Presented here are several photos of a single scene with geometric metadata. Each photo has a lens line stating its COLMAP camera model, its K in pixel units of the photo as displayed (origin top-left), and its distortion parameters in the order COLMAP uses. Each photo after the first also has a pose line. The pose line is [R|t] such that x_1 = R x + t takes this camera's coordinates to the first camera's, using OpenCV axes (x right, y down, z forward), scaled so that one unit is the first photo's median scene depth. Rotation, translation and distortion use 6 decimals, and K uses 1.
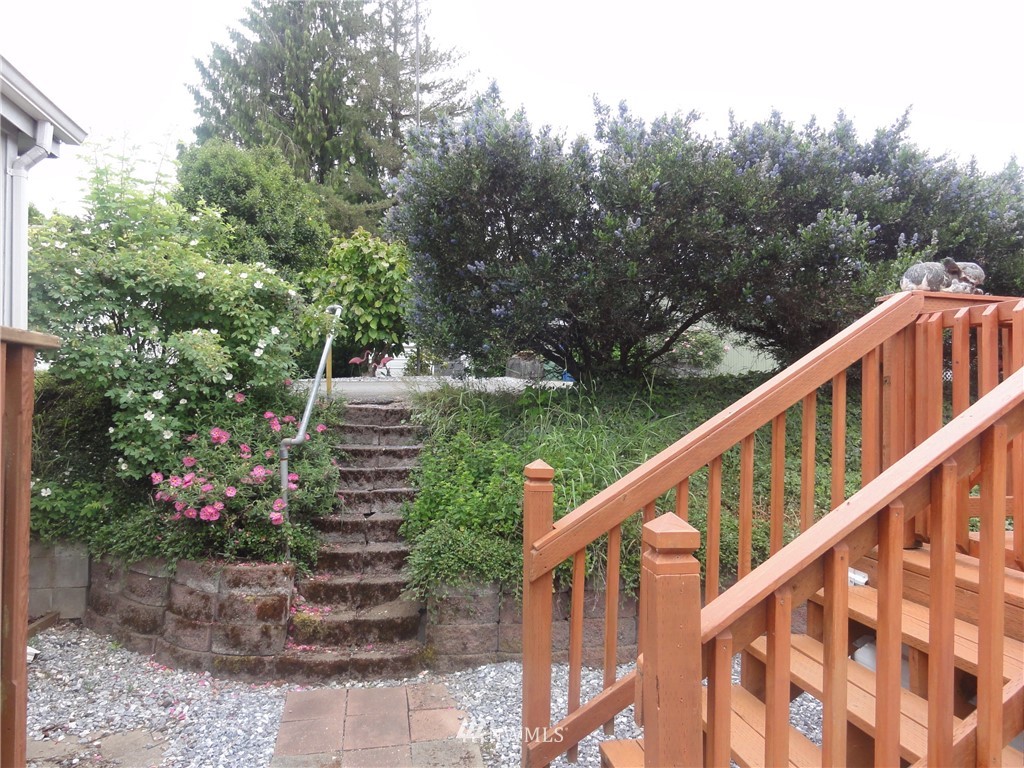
lens RADIAL K [[723.8, 0, 508.6], [0, 723.8, 384.9], [0, 0, 1]] dist [0.001545, 0.007286]
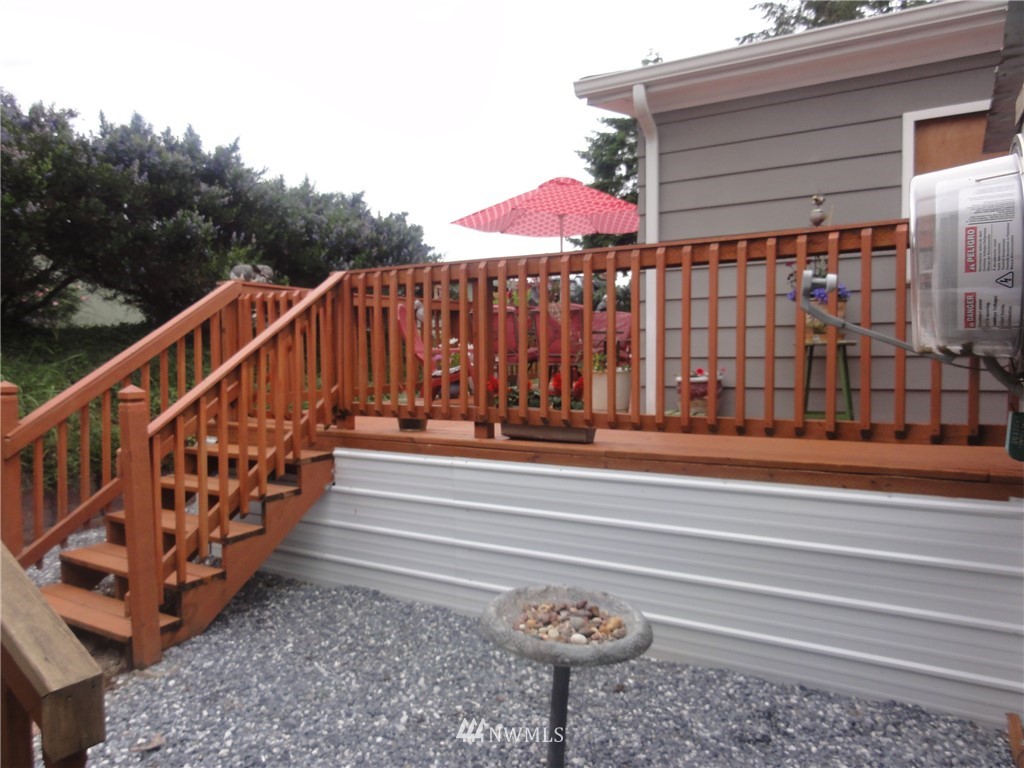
lens RADIAL K [[723.8, 0, 509.1], [0, 723.8, 382.3], [0, 0, 1]] dist [0.001545, 0.007286]
pose [[0.666939, -0.050517, 0.743398, -0.191691], [0.002777, 0.997861, 0.065318, 0.004329], [-0.745108, -0.041499, 0.665652, -0.401536]]
